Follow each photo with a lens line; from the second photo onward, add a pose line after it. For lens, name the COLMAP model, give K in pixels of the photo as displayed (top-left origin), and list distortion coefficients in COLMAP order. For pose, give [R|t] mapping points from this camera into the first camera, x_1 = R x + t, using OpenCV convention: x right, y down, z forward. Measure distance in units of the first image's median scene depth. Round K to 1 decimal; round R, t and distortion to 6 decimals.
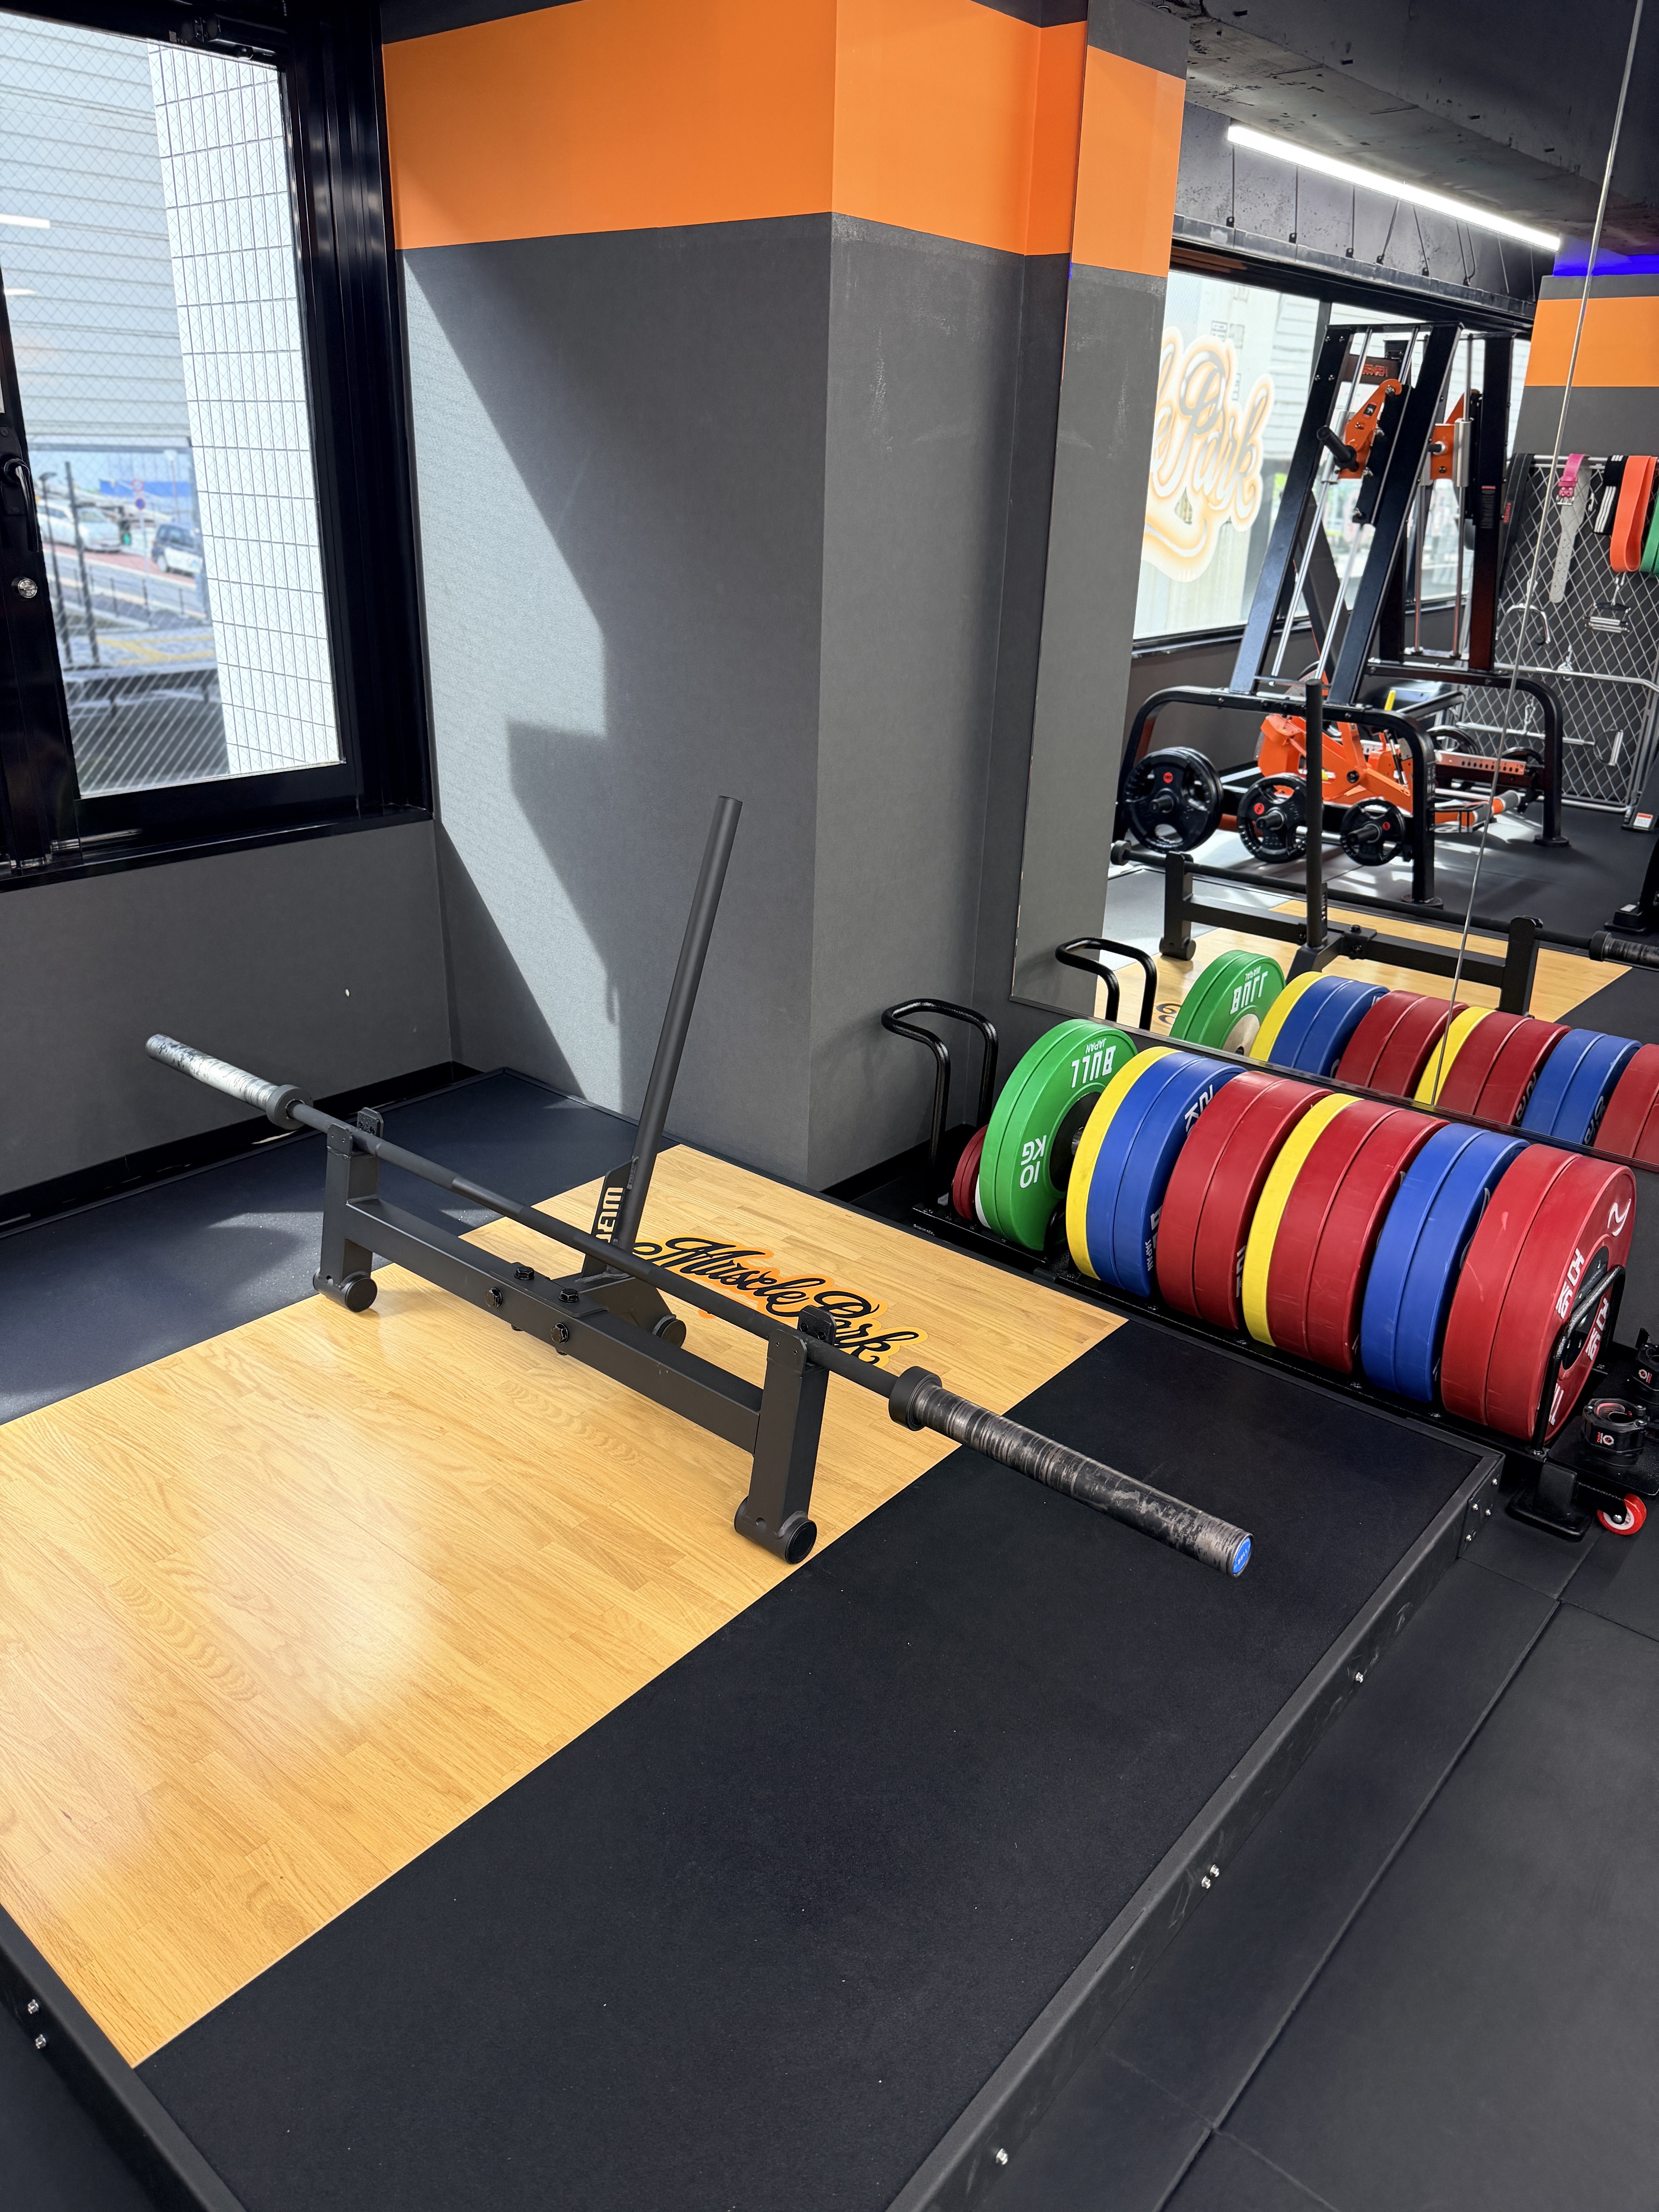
lens RADIAL K [[1564.8, 0, 824.0], [0, 1564.8, 1118.6], [0, 0, 1]] dist [-0.003596, -0.006969]
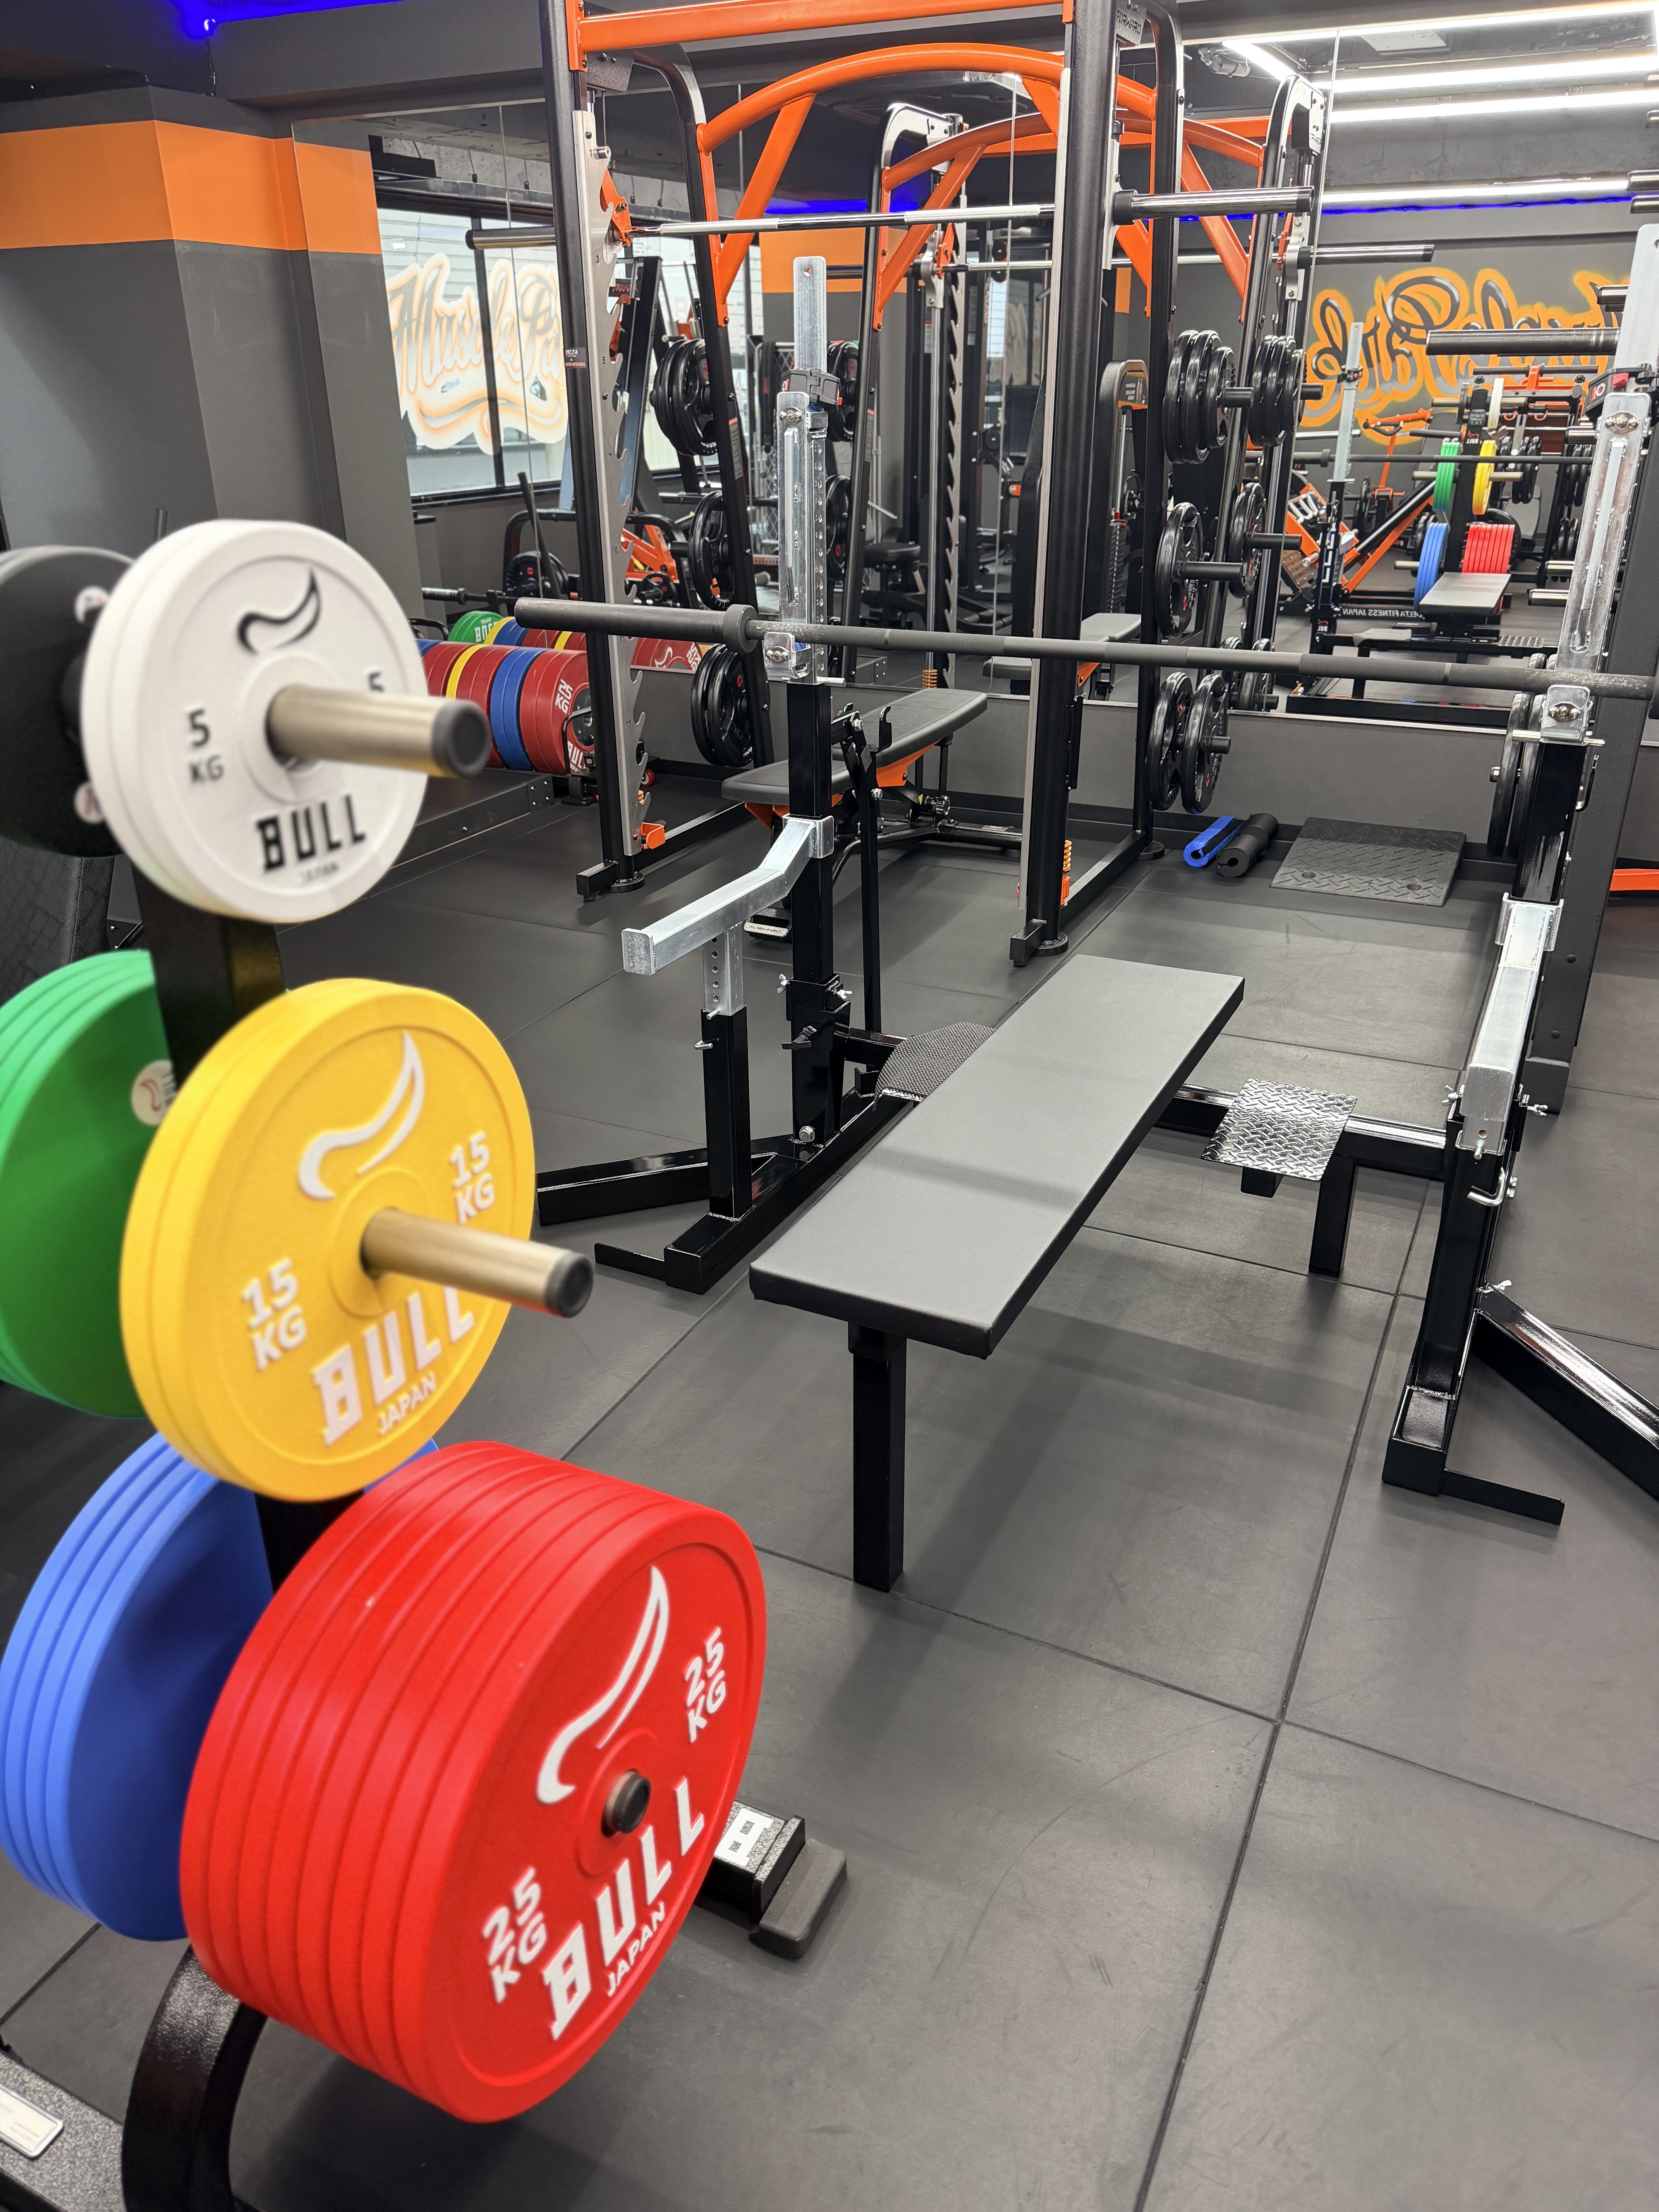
lens RADIAL K [[1564.8, 0, 824.0], [0, 1564.8, 1118.6], [0, 0, 1]] dist [-0.003596, -0.006969]
pose [[0.966299, -0.144422, 0.213091, 0.218938], [0.133334, 0.988898, 0.065600, 0.538083], [-0.220199, -0.034977, 0.974828, -1.207514]]
